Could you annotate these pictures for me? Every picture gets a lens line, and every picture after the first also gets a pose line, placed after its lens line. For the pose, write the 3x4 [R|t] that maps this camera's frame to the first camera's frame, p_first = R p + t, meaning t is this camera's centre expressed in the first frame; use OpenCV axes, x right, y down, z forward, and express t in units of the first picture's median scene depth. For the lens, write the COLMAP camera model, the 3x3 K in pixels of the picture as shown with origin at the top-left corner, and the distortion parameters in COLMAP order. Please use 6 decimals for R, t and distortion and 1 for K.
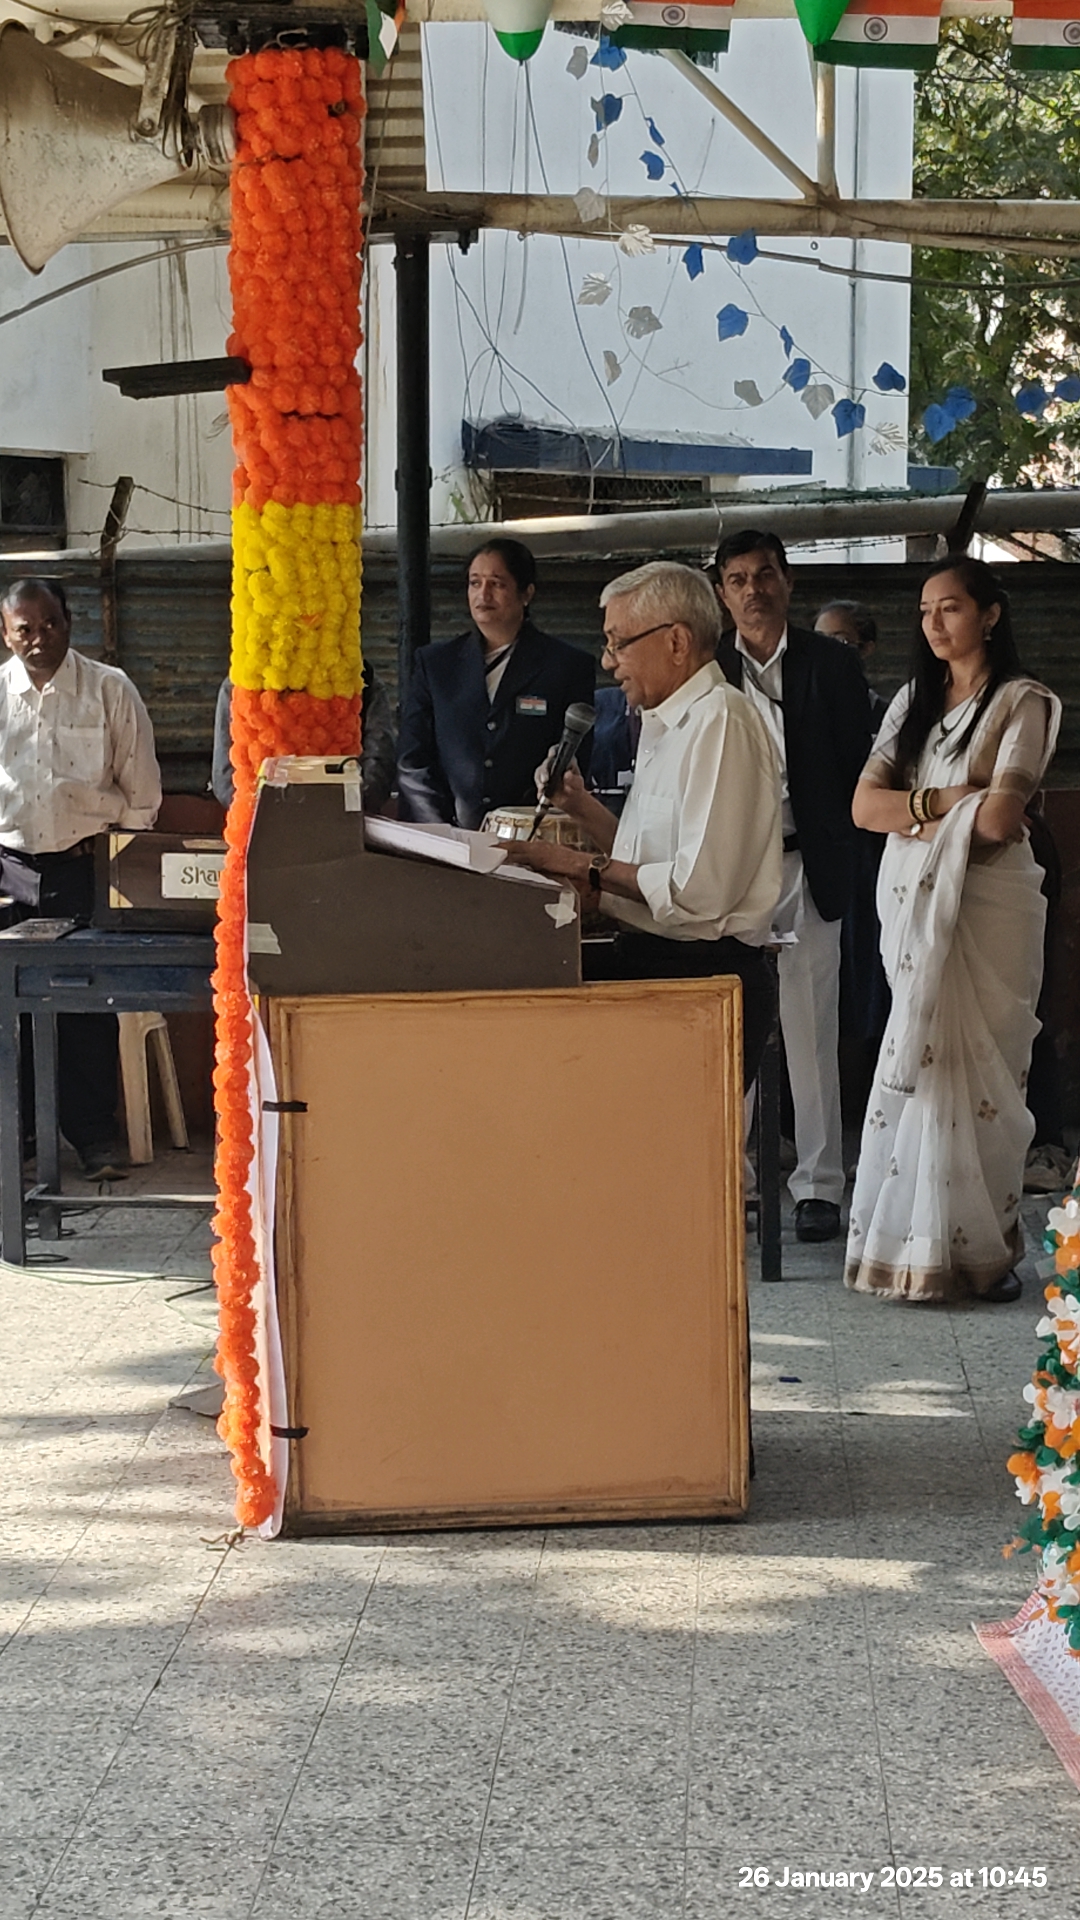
lens RADIAL K [[3640.3, 0, 550.4], [0, 3640.3, 974.2], [0, 0, 1]] dist [0.228282, 0.000000]
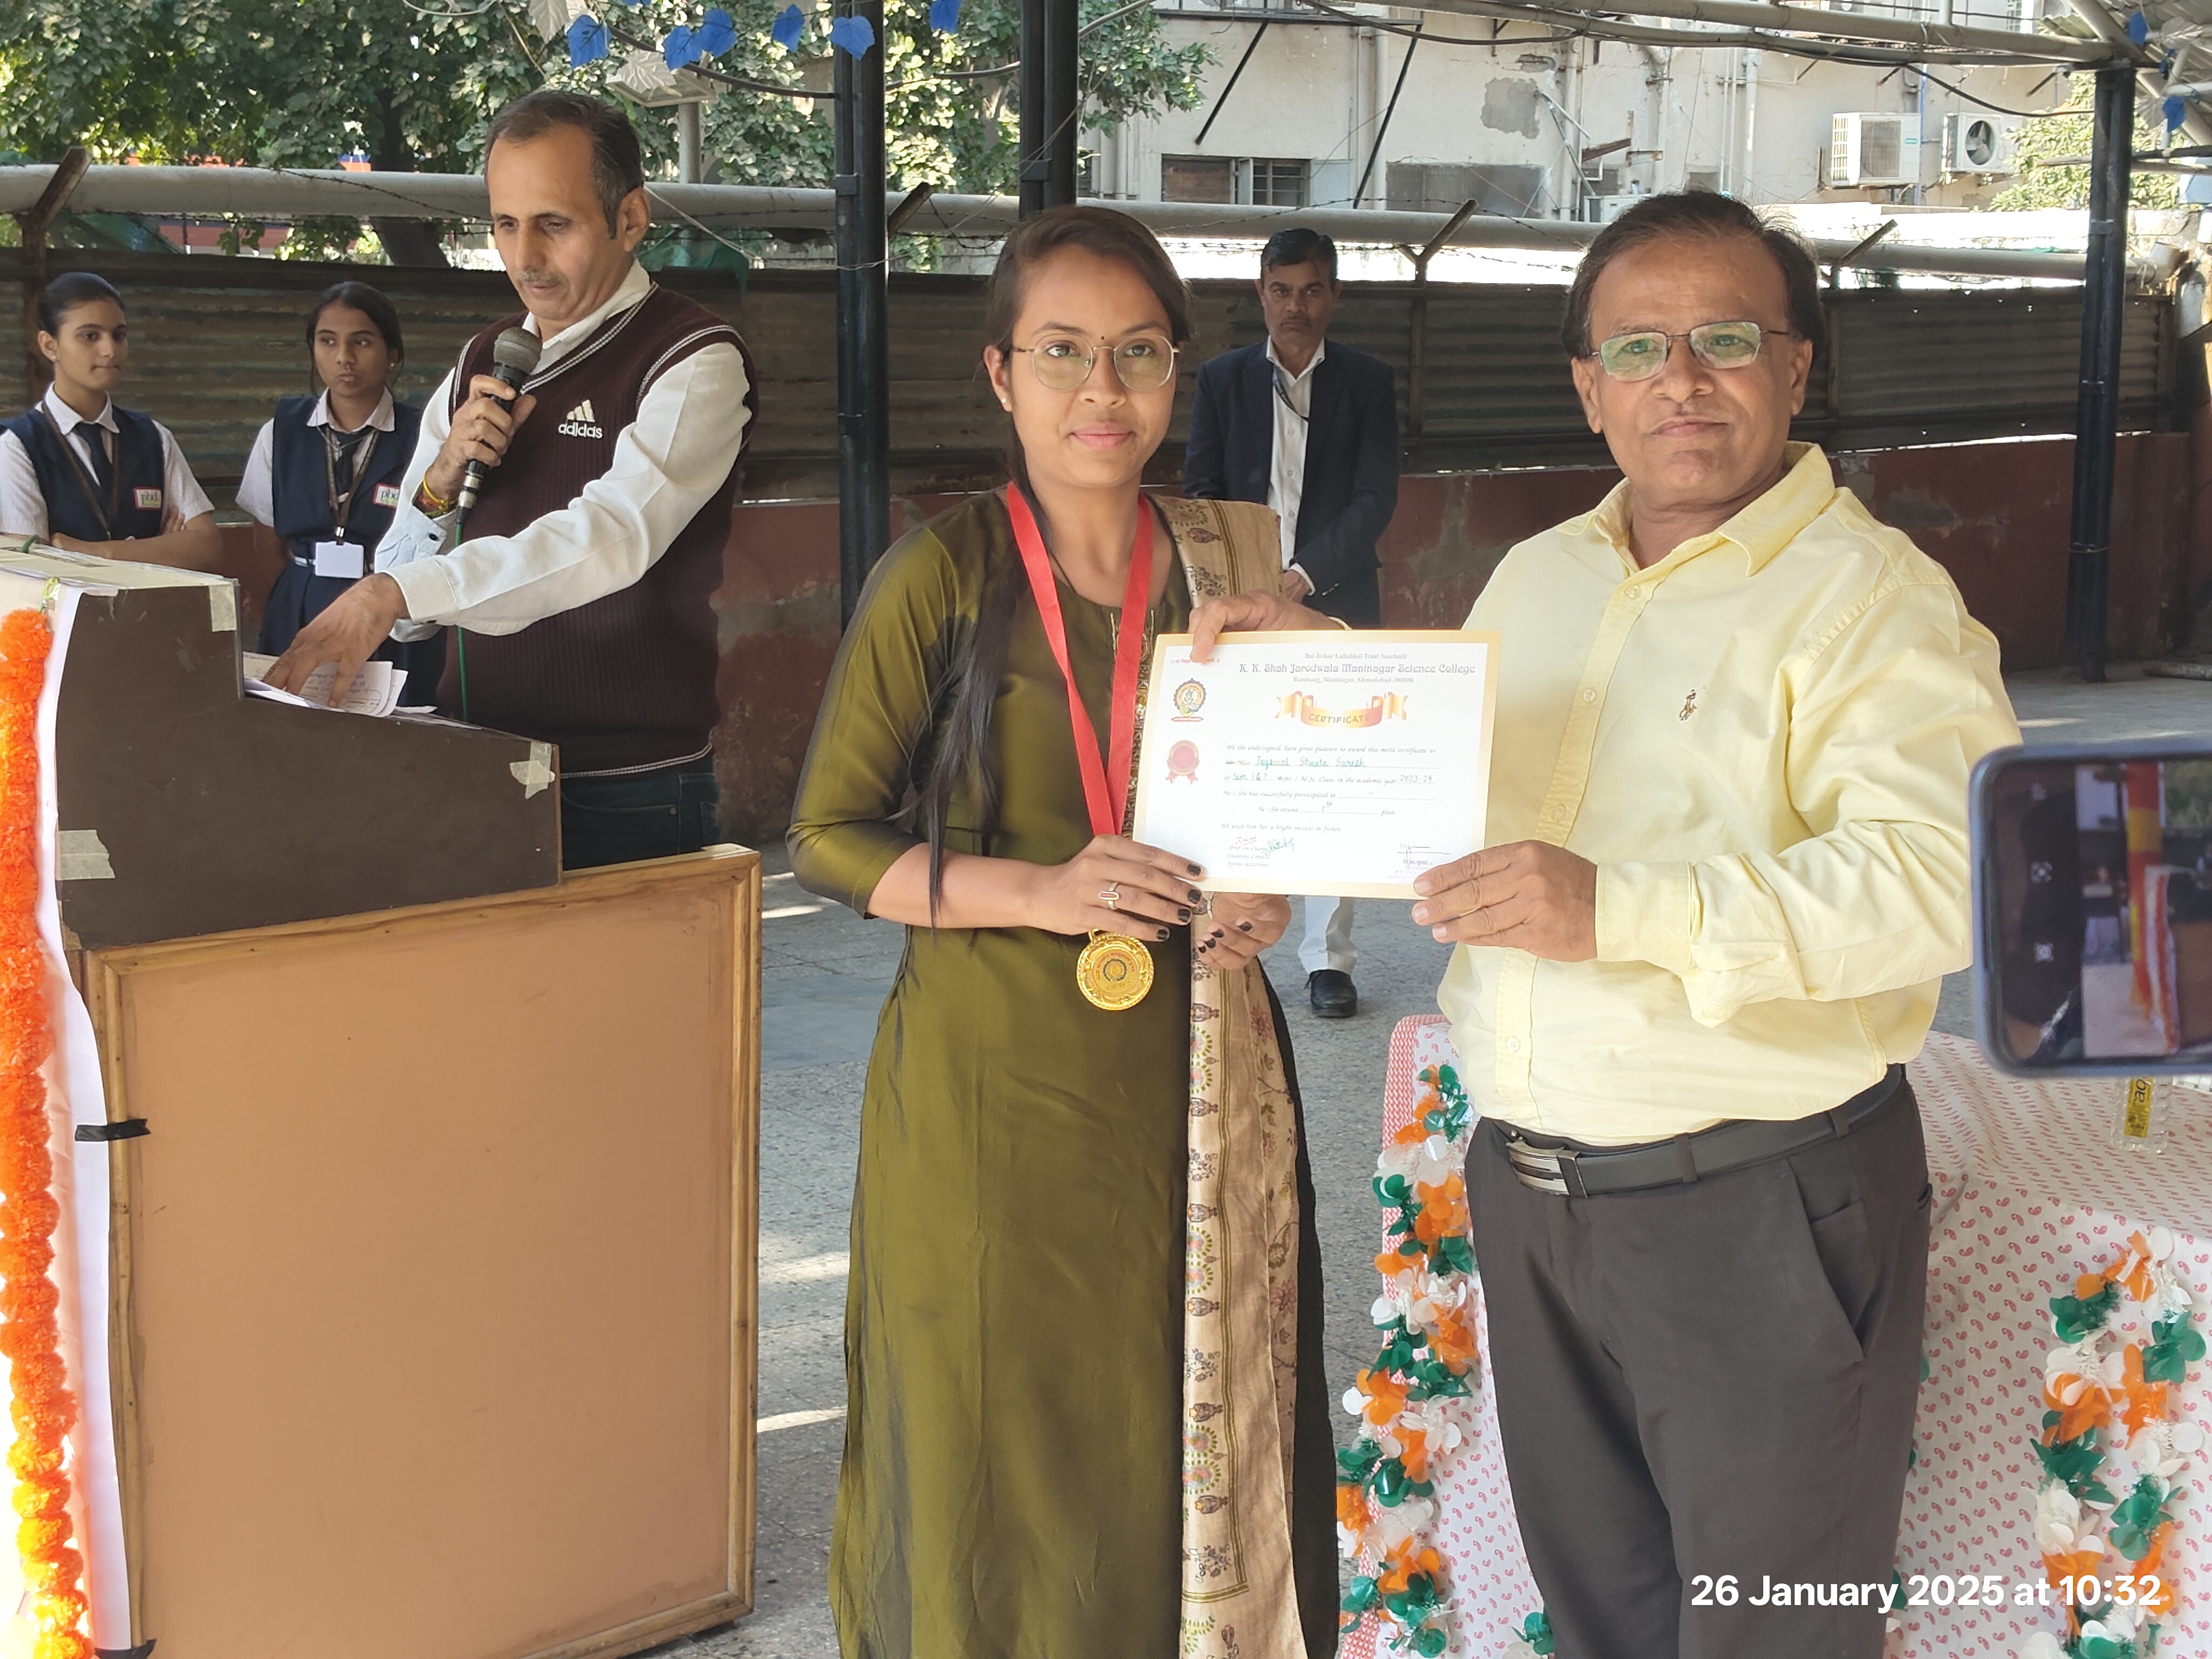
lens RADIAL K [[3343.3, 0, 1104.2], [0, 3343.3, 833.0], [0, 0, 1]] dist [0.160666, 0.000000]
pose [[0.807771, -0.082627, 0.583677, -0.235107], [0.052602, 0.996281, 0.068239, -0.037288], [-0.587144, -0.024418, 0.809114, 0.409370]]
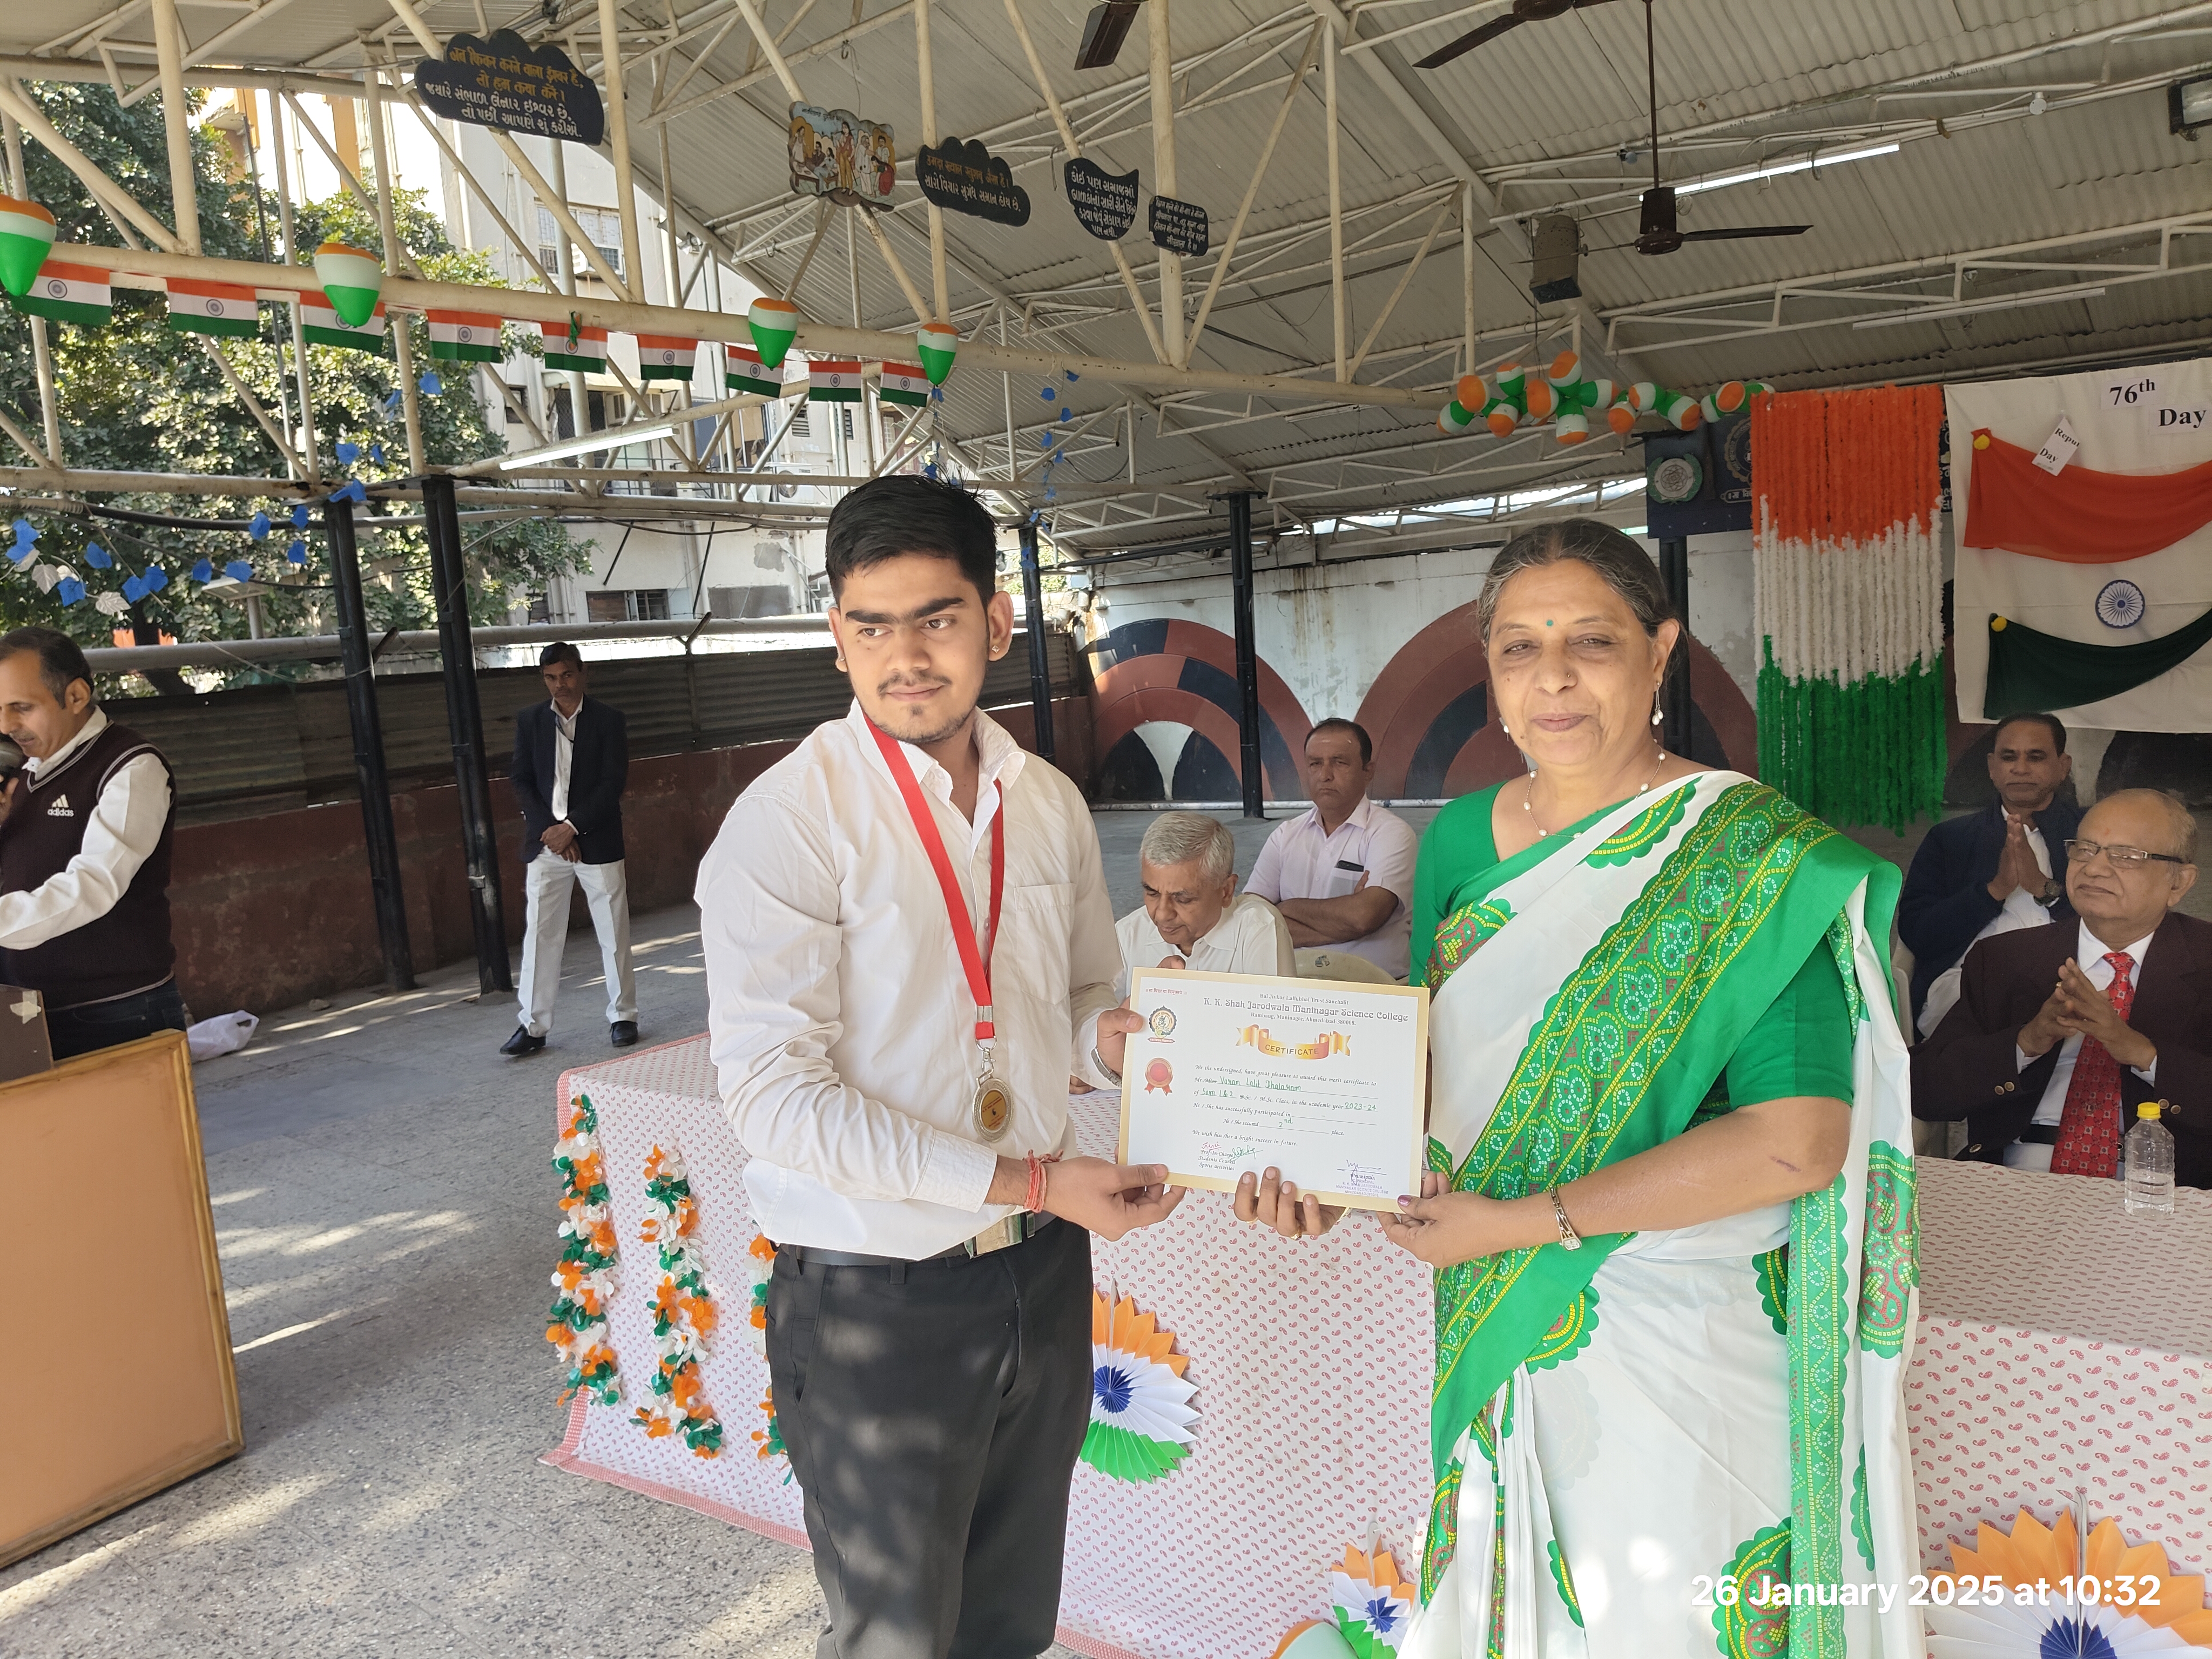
lens RADIAL K [[1699.0, 0, 1097.9], [0, 1699.0, 843.9], [0, 0, 1]] dist [0.004513, -0.043793]
pose [[0.607184, -0.142772, 0.781629, -0.177568], [0.156381, 0.985956, 0.058614, -0.041504], [-0.779020, 0.086643, 0.620983, 0.363469]]
